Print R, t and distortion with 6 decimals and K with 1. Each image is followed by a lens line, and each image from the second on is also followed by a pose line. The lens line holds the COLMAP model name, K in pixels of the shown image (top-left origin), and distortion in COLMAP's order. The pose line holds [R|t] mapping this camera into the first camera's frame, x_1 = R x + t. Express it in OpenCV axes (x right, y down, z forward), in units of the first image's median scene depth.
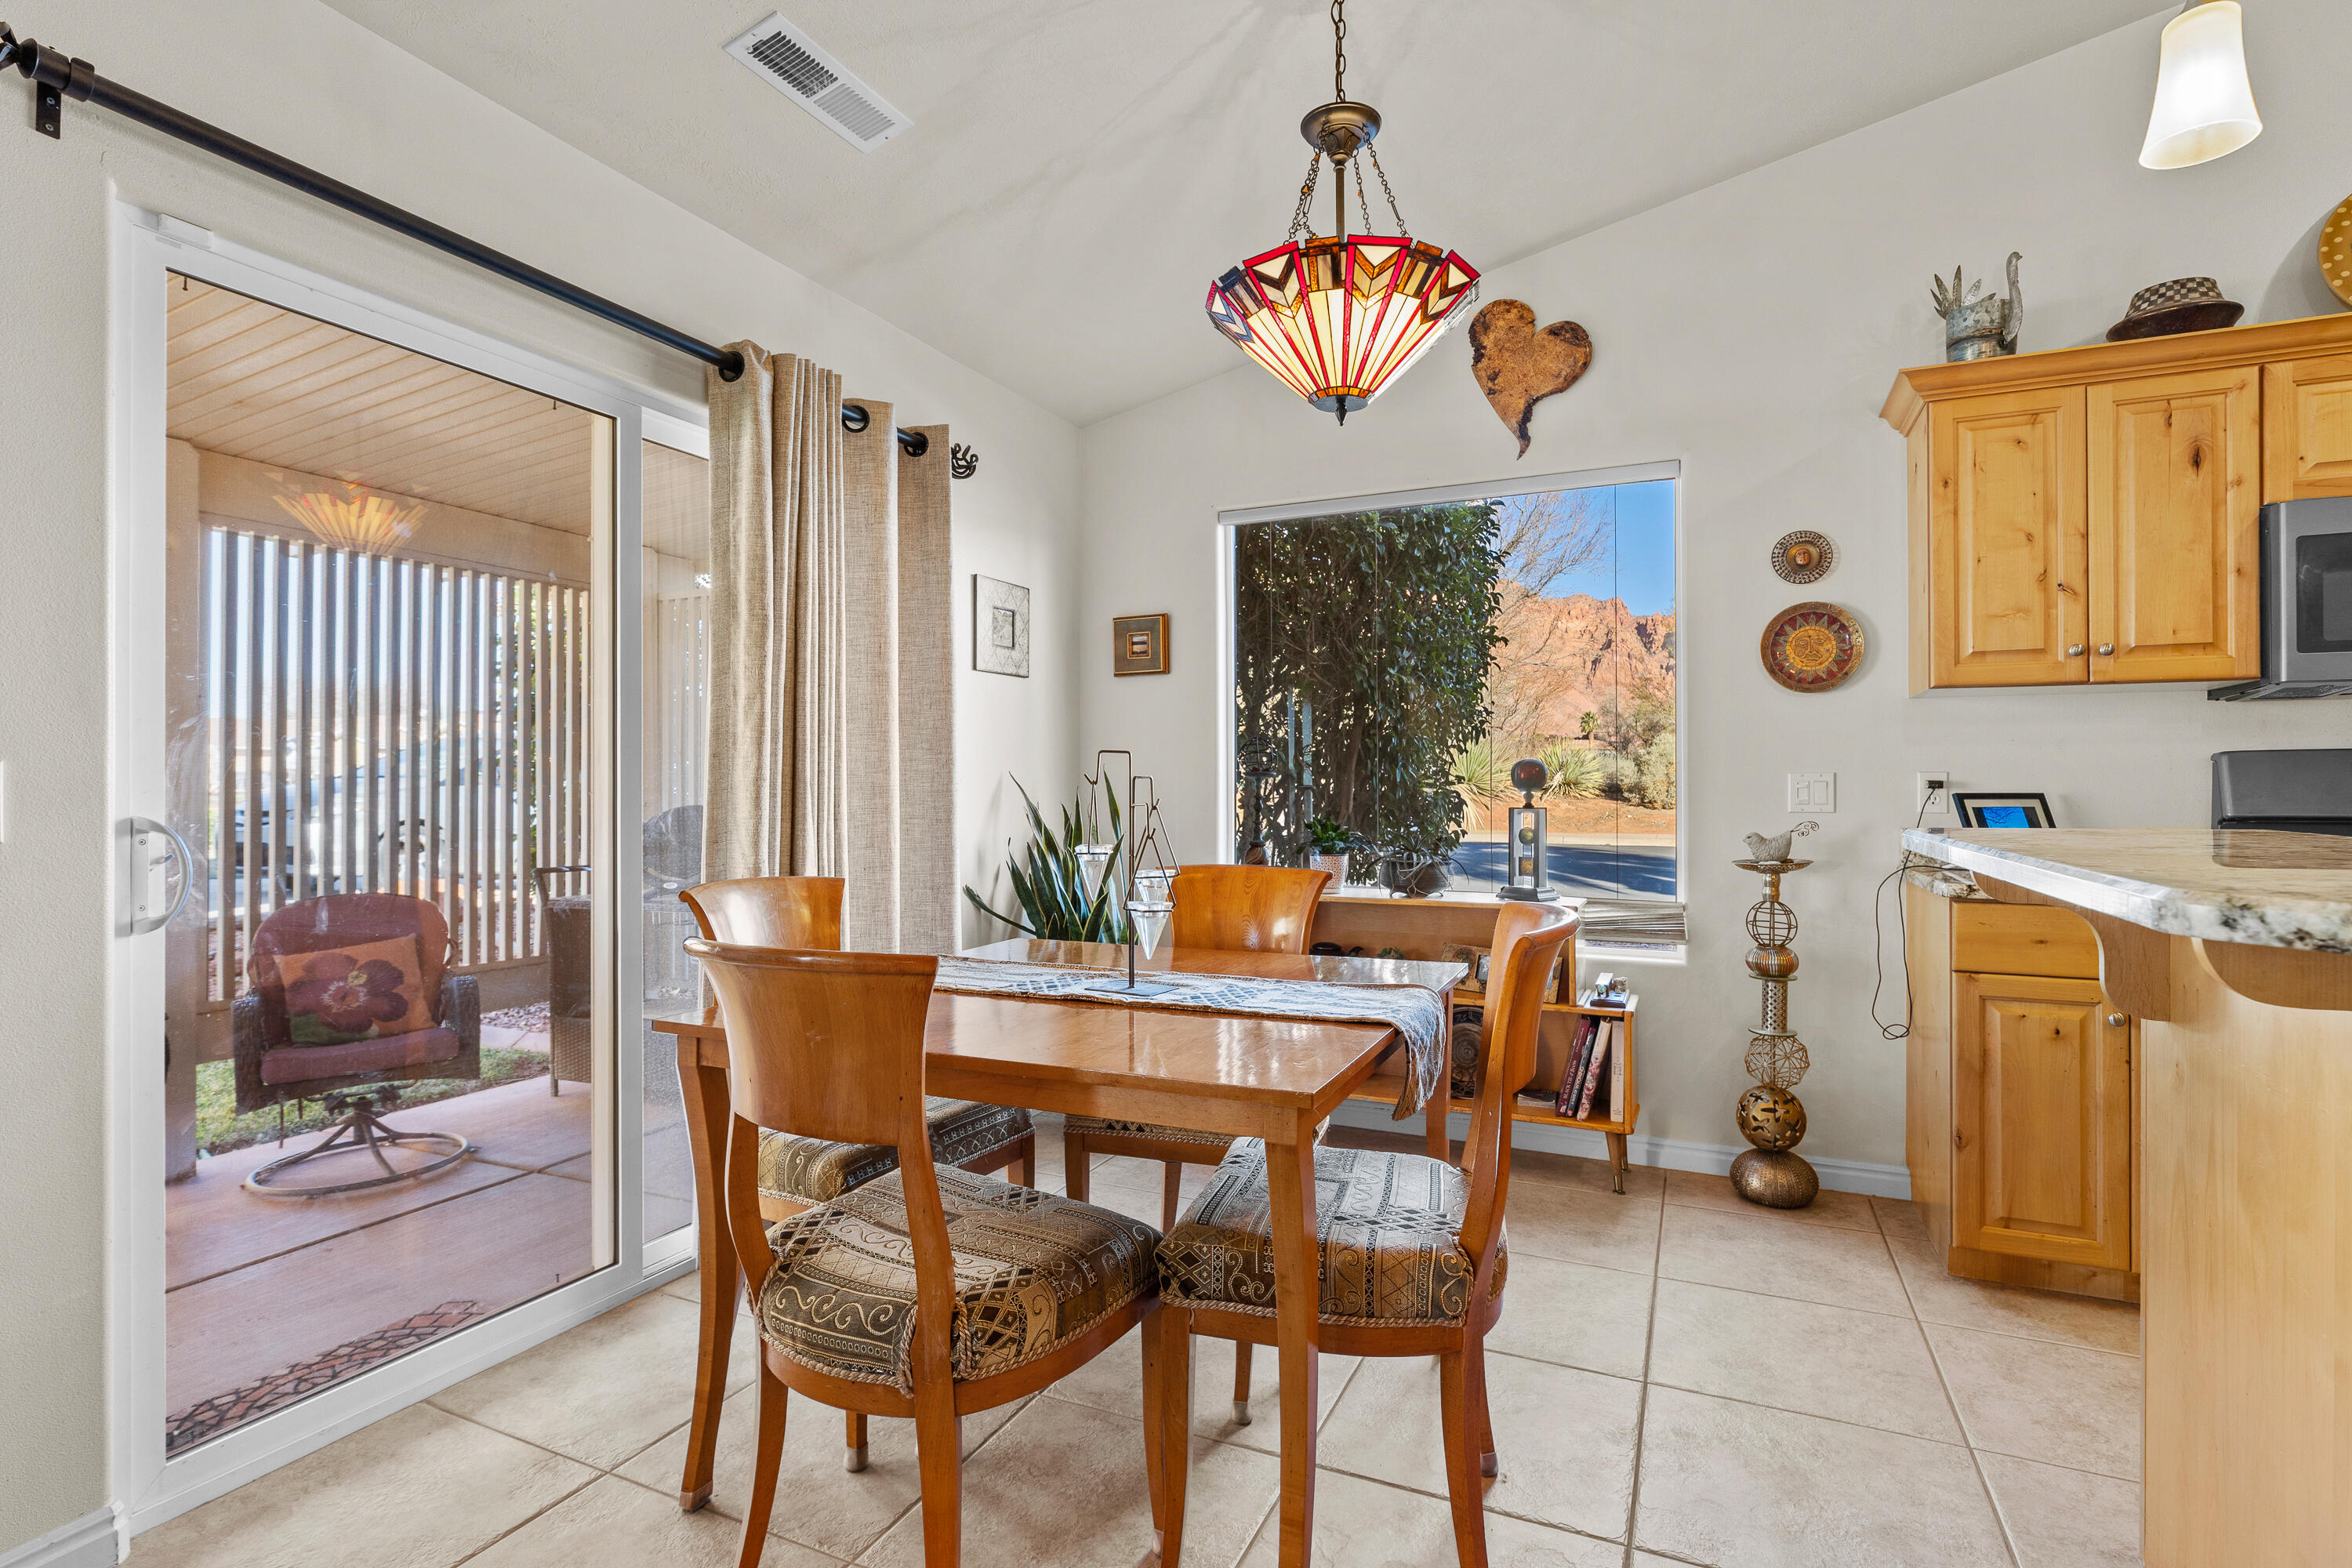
lens RADIAL K [[1121.7, 0, 1181.7], [0, 1121.7, 792.6], [0, 0, 1]] dist [-0.000918, -0.000101]
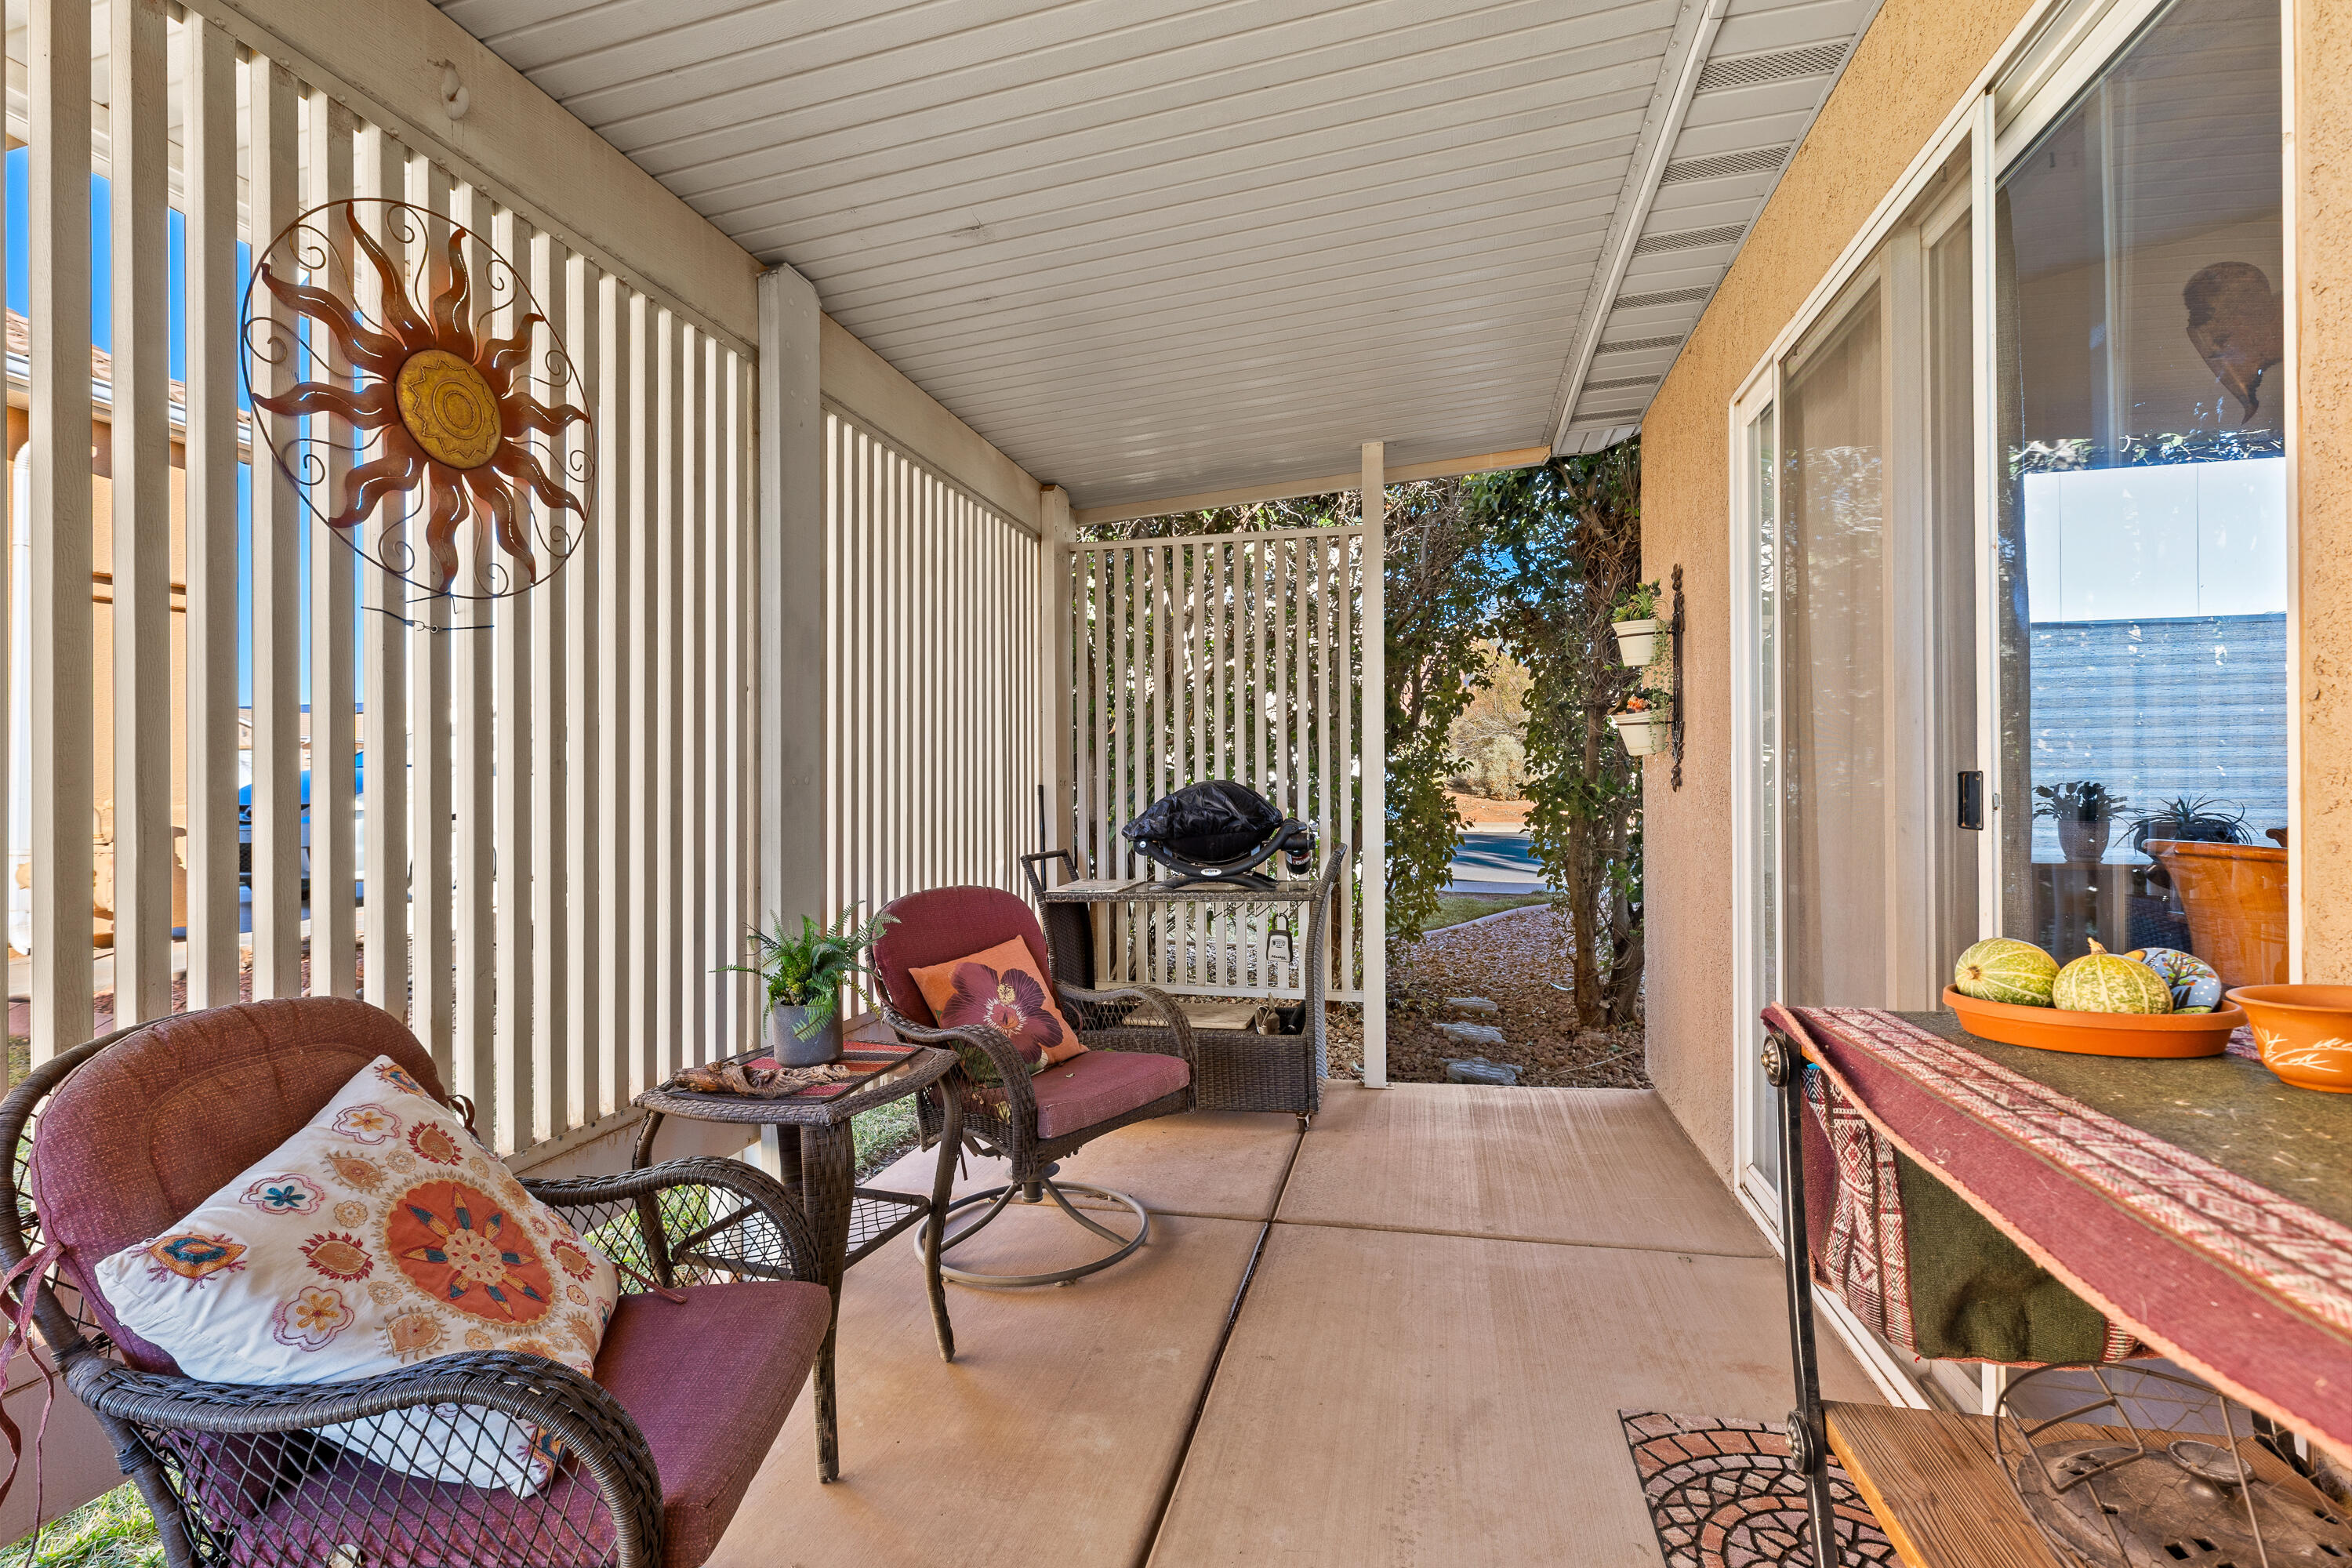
lens RADIAL K [[1038.8, 0, 1174.9], [0, 1038.8, 783.3], [0, 0, 1]] dist [0.001906, 0.000166]
pose [[0.981419, 0.000677, 0.191874, -0.769595], [0.000517, 0.999981, -0.006173, 0.023693], [-0.191875, 0.006158, 0.981400, 0.268485]]
